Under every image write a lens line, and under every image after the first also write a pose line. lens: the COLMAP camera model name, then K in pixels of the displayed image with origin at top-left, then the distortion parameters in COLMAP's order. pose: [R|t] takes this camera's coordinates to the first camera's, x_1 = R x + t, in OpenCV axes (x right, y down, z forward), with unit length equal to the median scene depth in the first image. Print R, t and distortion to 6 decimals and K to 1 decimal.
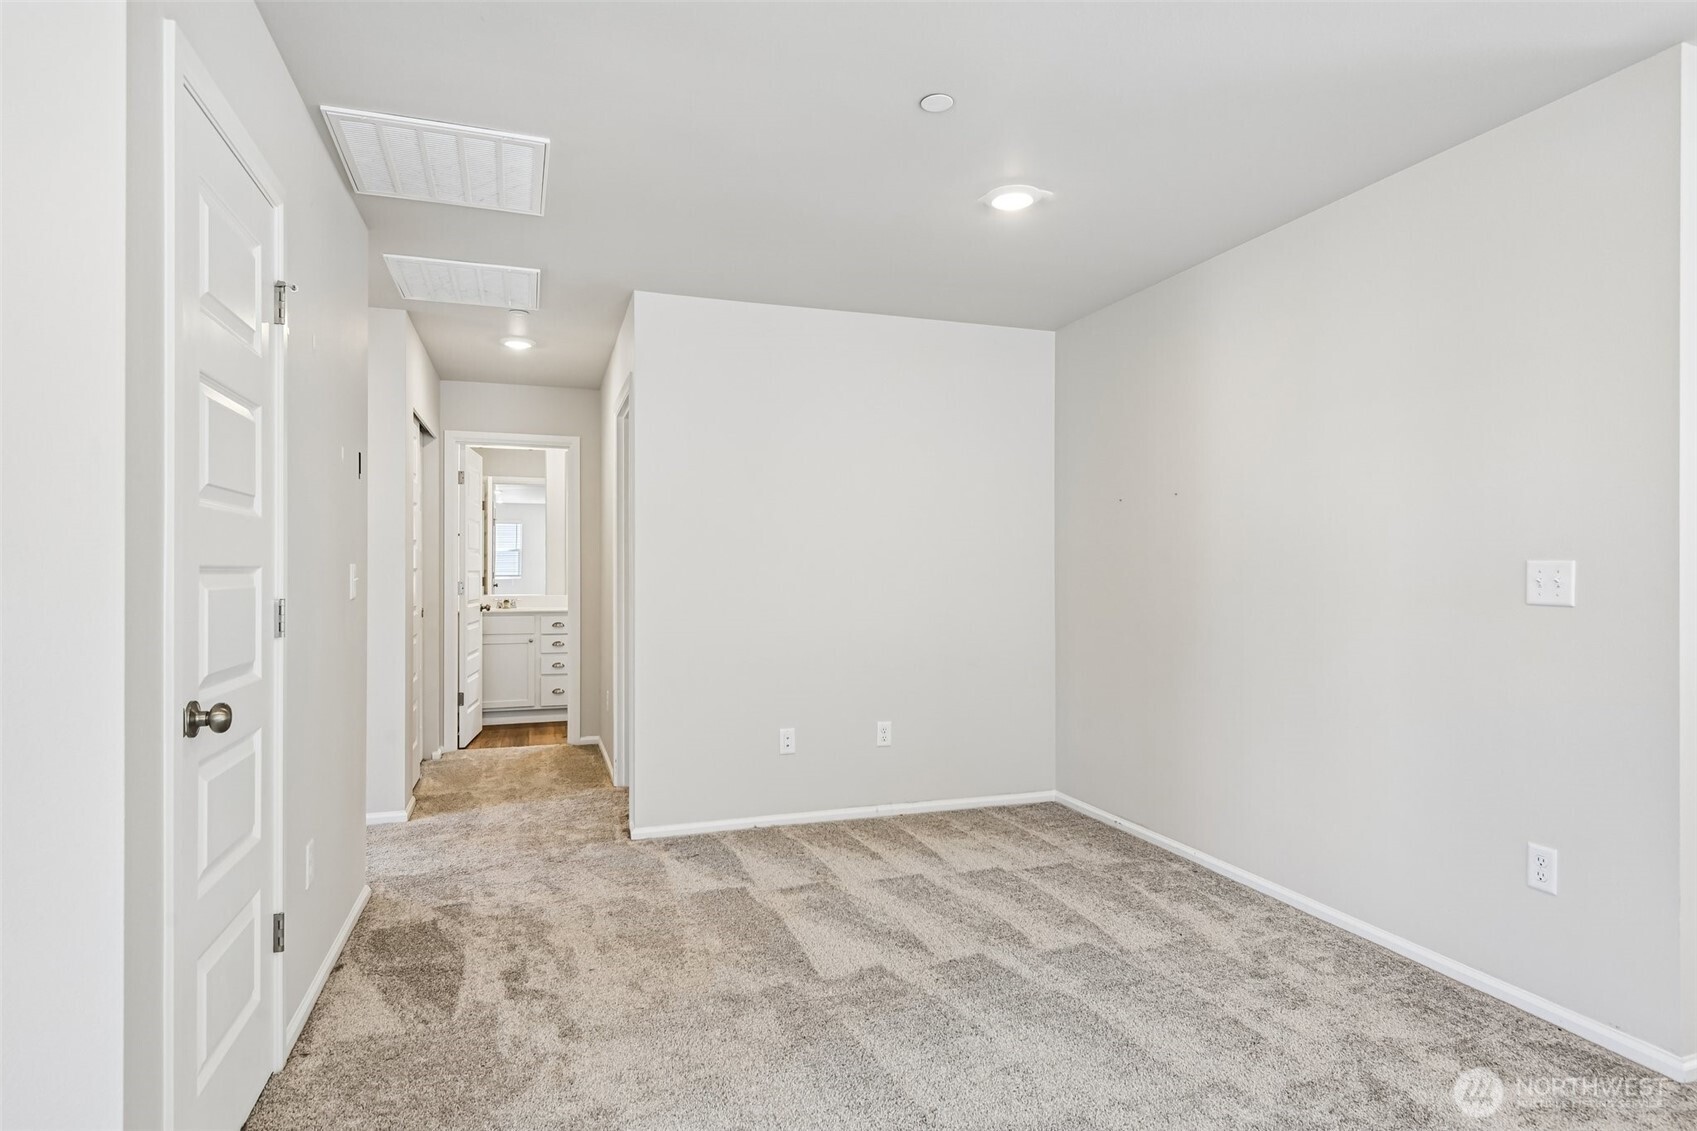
lens RADIAL K [[904.9, 0, 846.4], [0, 904.9, 570.2], [0, 0, 1]] dist [-0.016947, -0.006605]
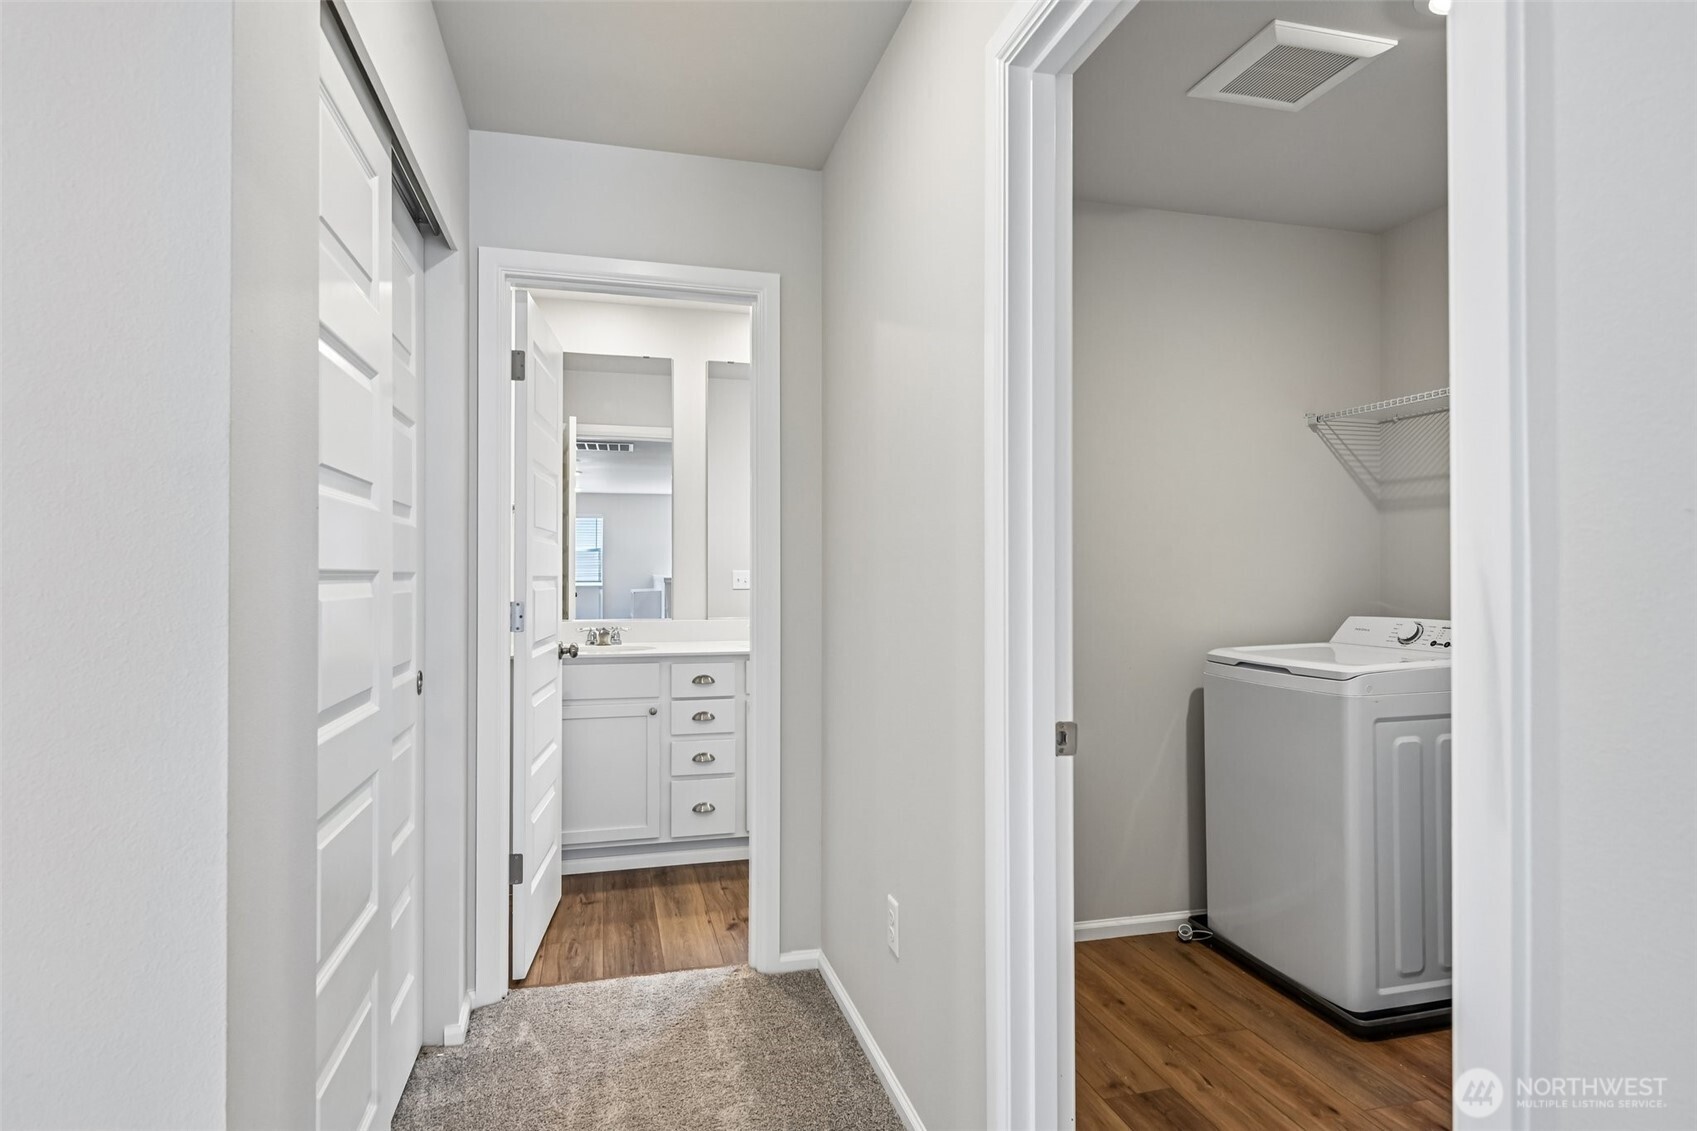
lens RADIAL K [[904.9, 0, 846.5], [0, 904.9, 557.7], [0, 0, 1]] dist [-0.016947, -0.006605]
pose [[0.997552, -0.004506, -0.069782, -0.211634], [0.003312, 0.999846, -0.017205, -0.000768], [0.069848, 0.016932, 0.997414, 0.512769]]
